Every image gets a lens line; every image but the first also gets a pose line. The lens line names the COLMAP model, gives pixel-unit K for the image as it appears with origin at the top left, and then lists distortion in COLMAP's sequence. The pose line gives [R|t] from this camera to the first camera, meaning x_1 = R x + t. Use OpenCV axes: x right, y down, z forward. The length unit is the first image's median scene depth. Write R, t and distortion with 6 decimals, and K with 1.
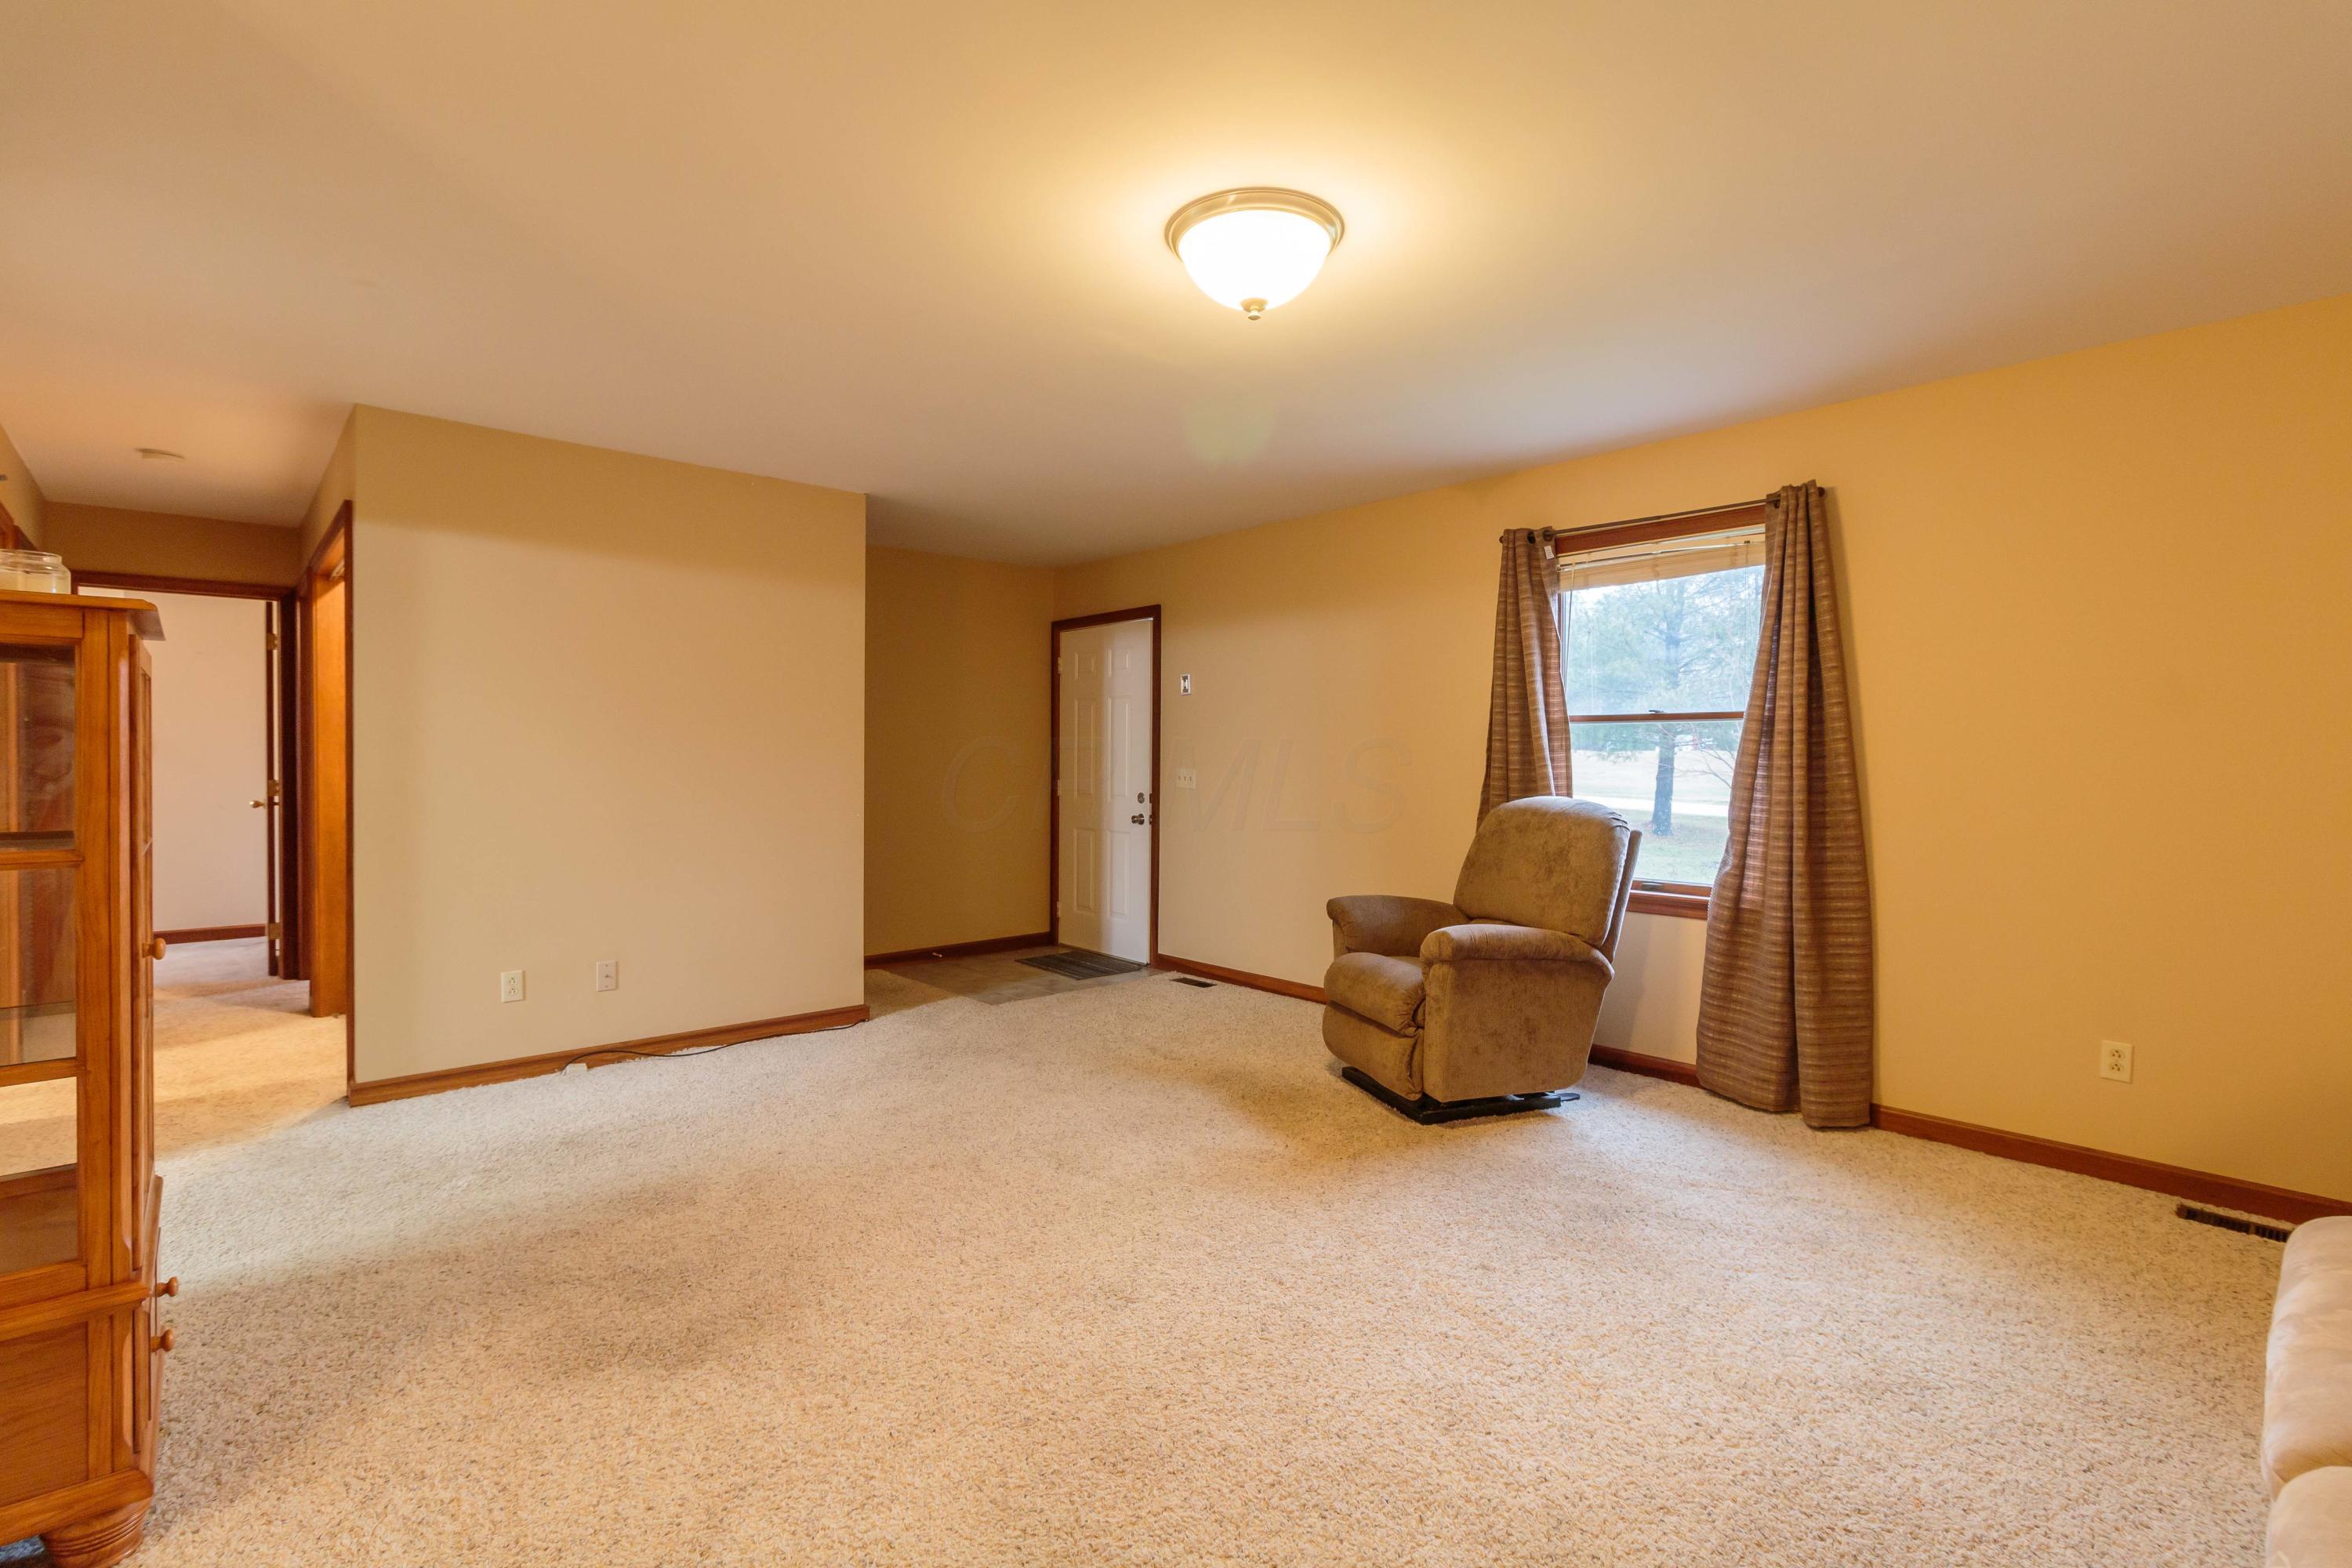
lens RADIAL K [[1078.6, 0, 1174.6], [0, 1078.6, 766.4], [0, 0, 1]] dist [-0.000507, -0.000129]
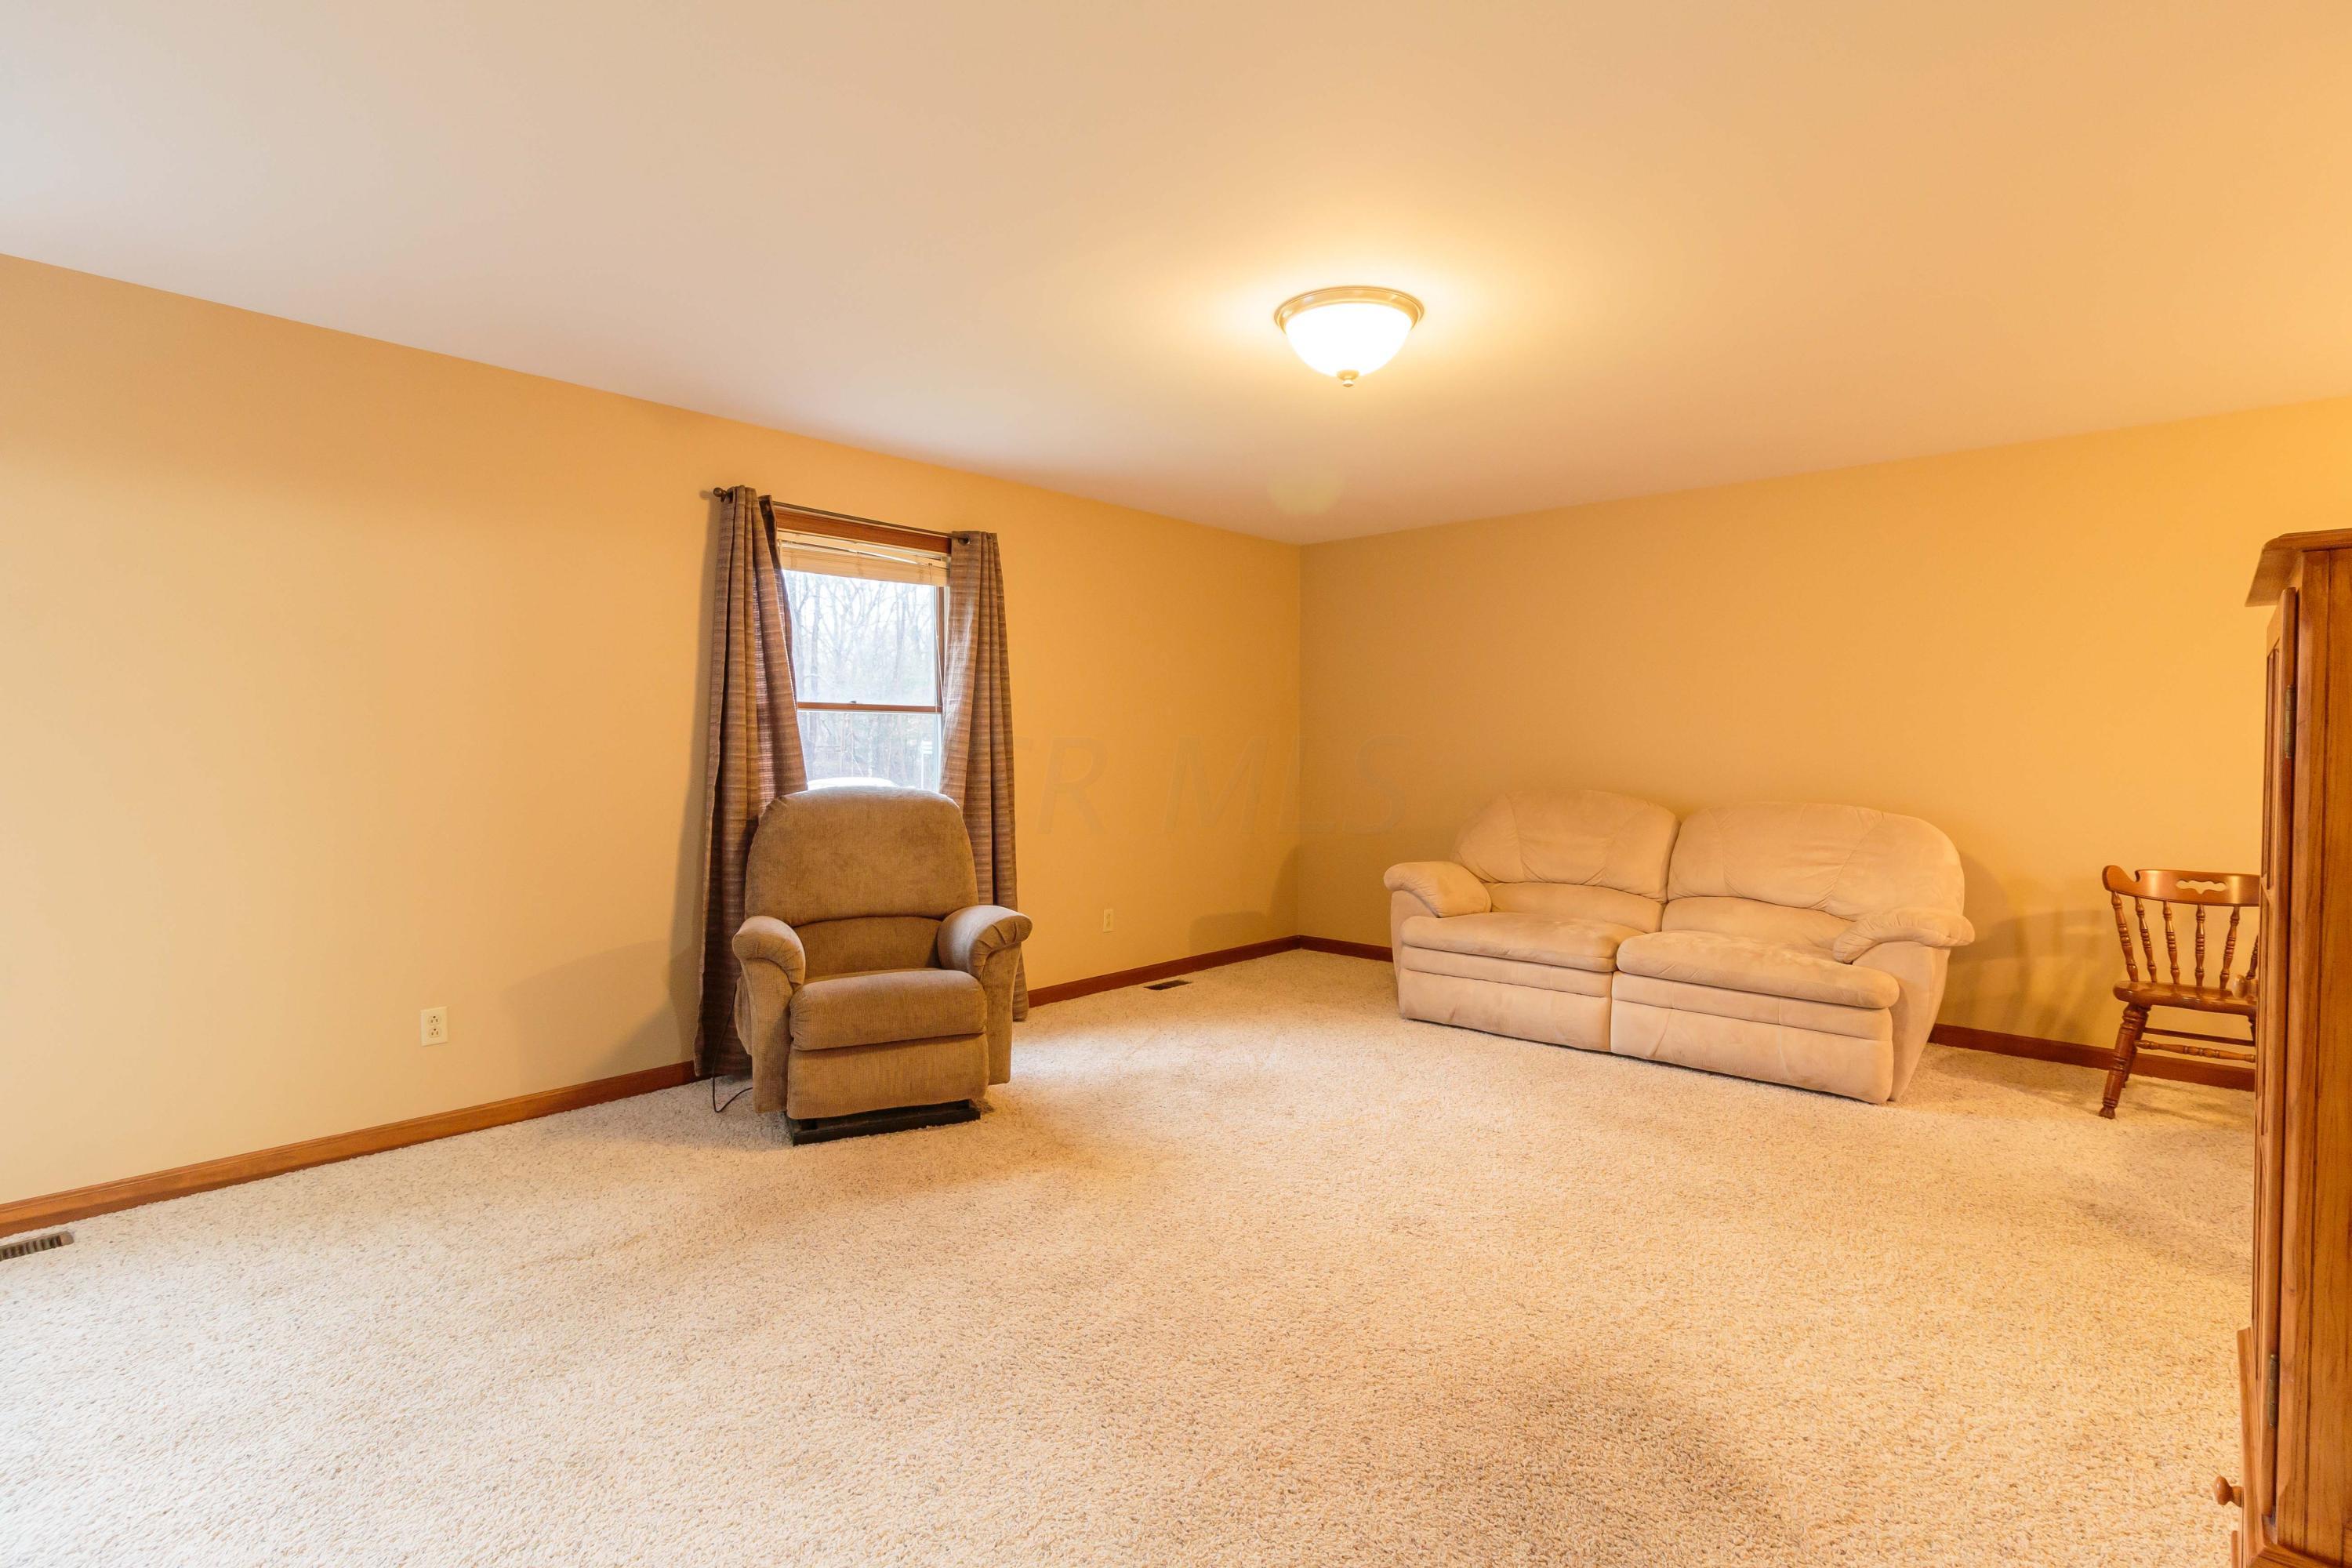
lens RADIAL K [[1195.9, 0, 1176.0], [0, 1195.9, 784.0], [0, 0, 1]] dist [0.000660, 0.000135]
pose [[-0.129780, -0.037716, 0.990825, -0.817688], [0.006179, 0.999226, 0.038845, -0.015368], [-0.991524, 0.011164, -0.129447, 0.905885]]
